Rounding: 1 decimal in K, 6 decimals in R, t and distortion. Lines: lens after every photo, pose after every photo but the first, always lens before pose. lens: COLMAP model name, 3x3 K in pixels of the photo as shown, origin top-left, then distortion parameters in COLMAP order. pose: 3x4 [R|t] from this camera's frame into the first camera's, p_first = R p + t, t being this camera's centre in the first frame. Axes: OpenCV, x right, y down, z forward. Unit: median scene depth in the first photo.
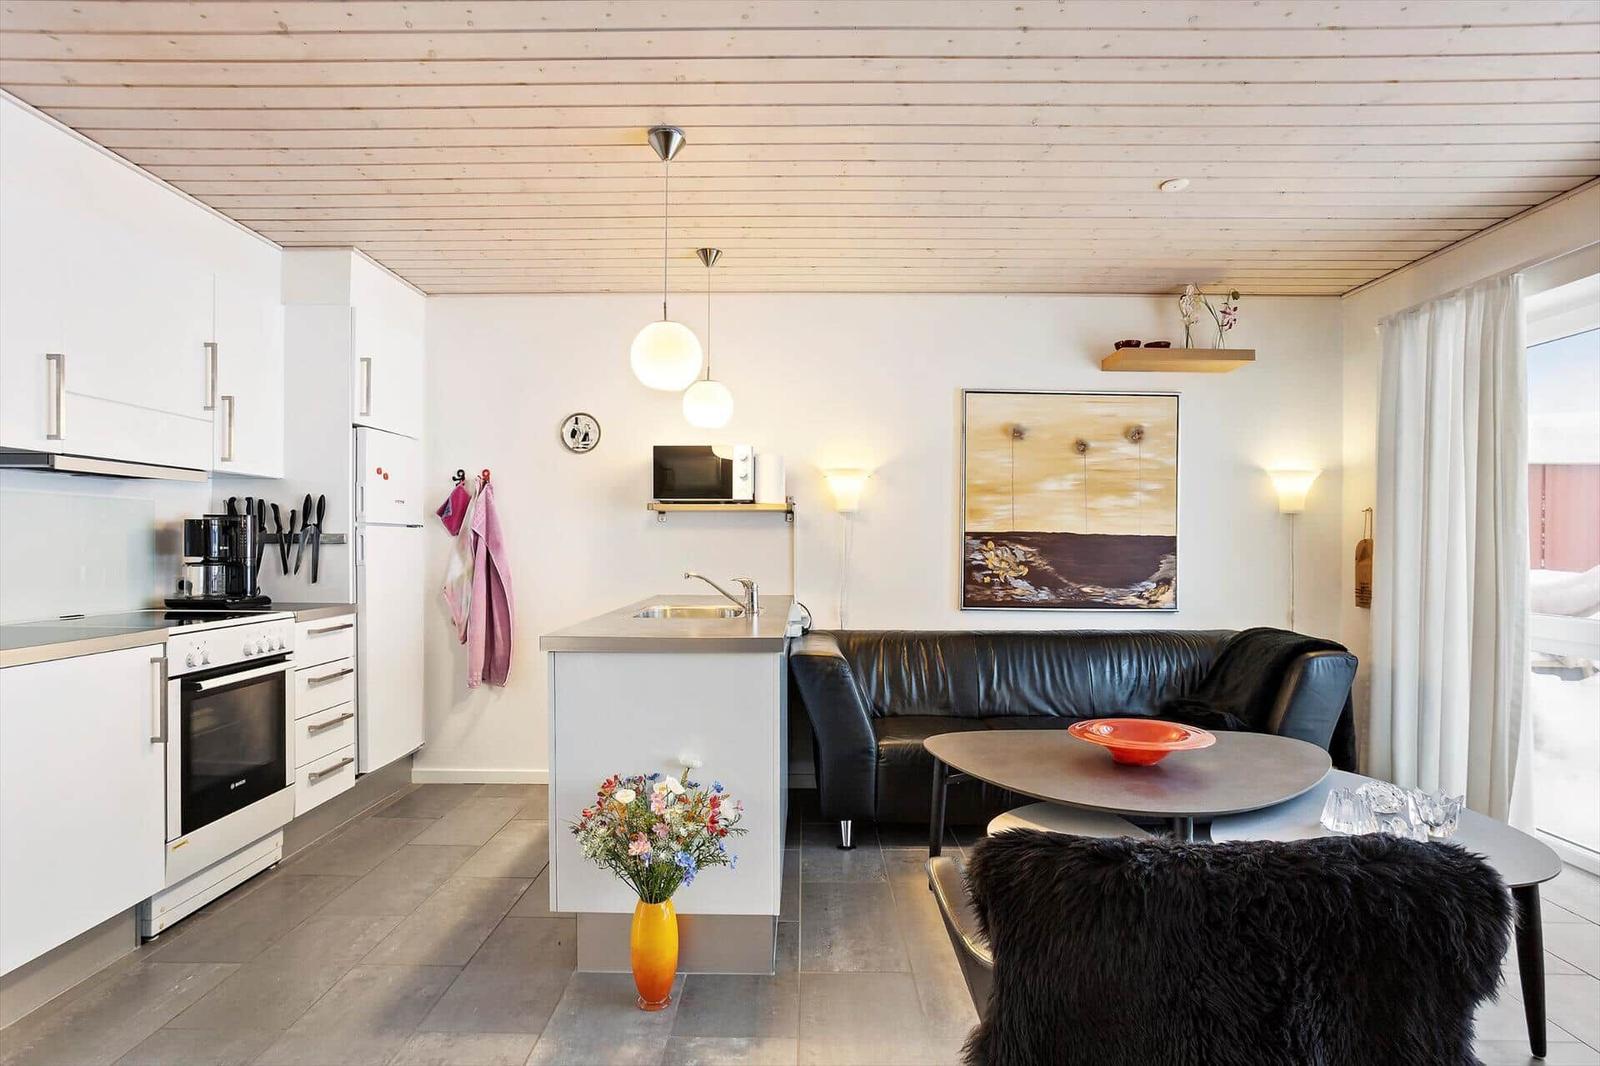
lens RADIAL K [[844.3, 0, 794.2], [0, 844.3, 563.7], [0, 0, 1]] dist [-0.045804, 0.000987]
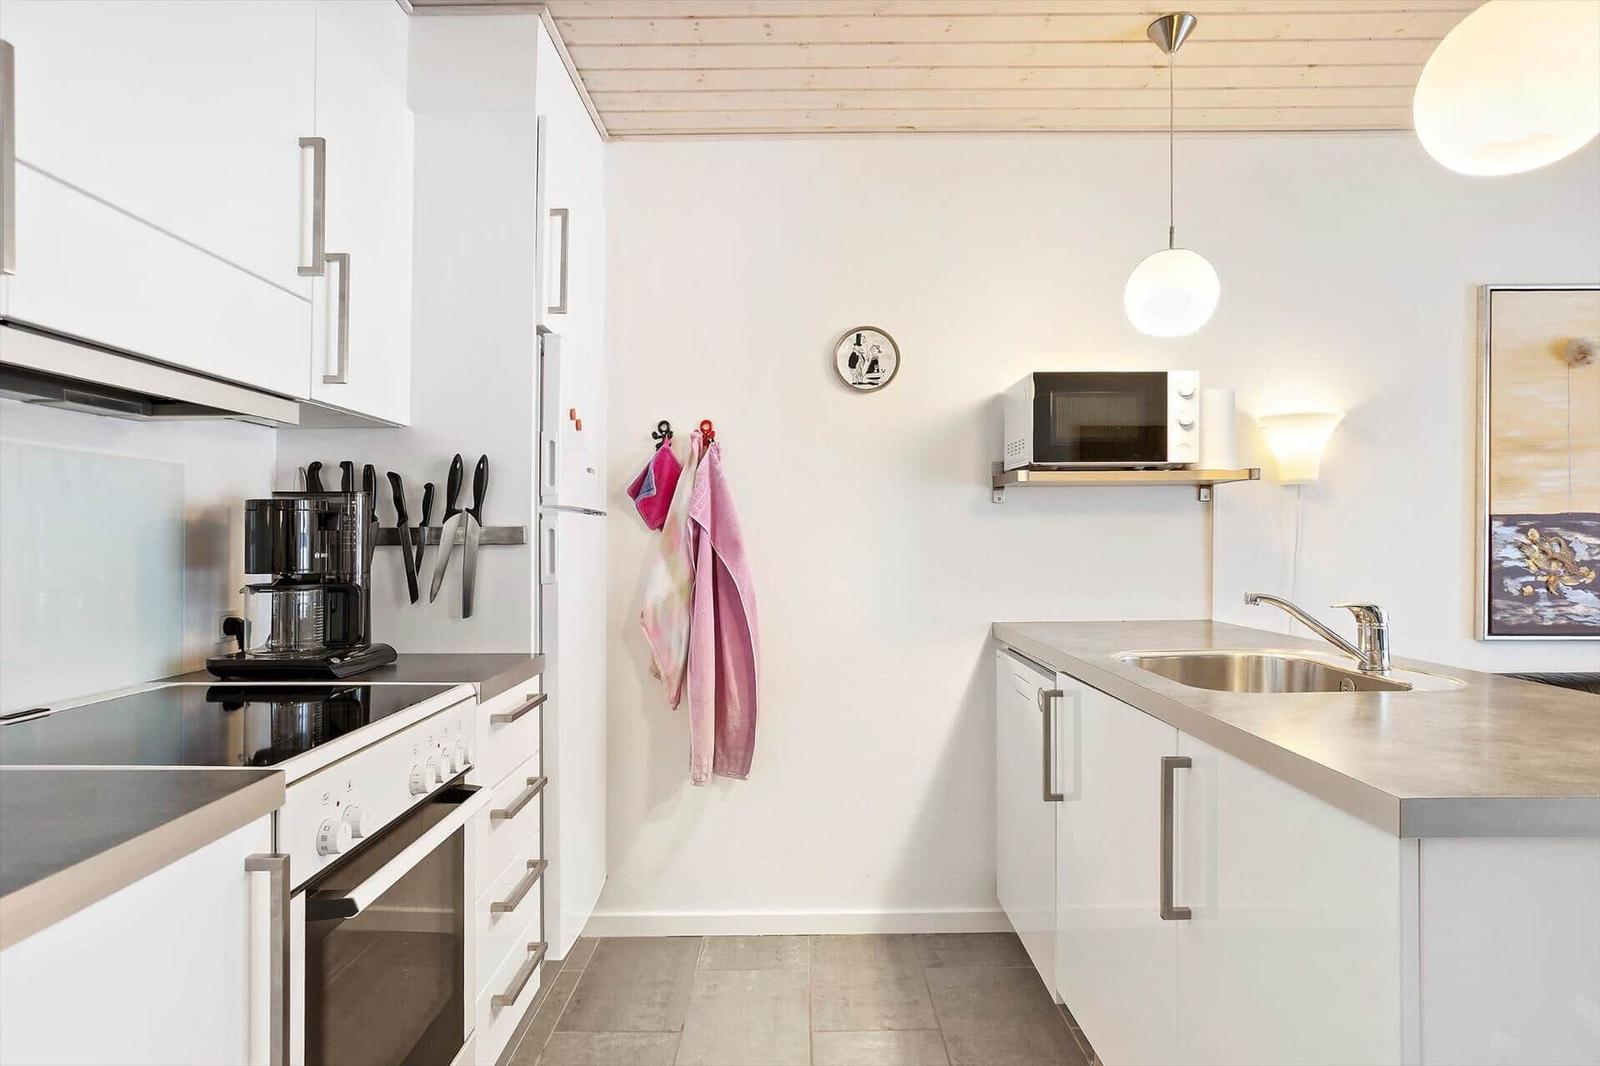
lens RADIAL K [[917.1, 0, 800.0], [0, 917.1, 533.0], [0, 0, 1]] dist [-0.062206, 0.038715]
pose [[0.999897, -0.011455, 0.008651, -0.334547], [0.011715, 0.999462, -0.030630, -0.010273], [-0.008296, 0.030728, 0.999493, 0.368295]]
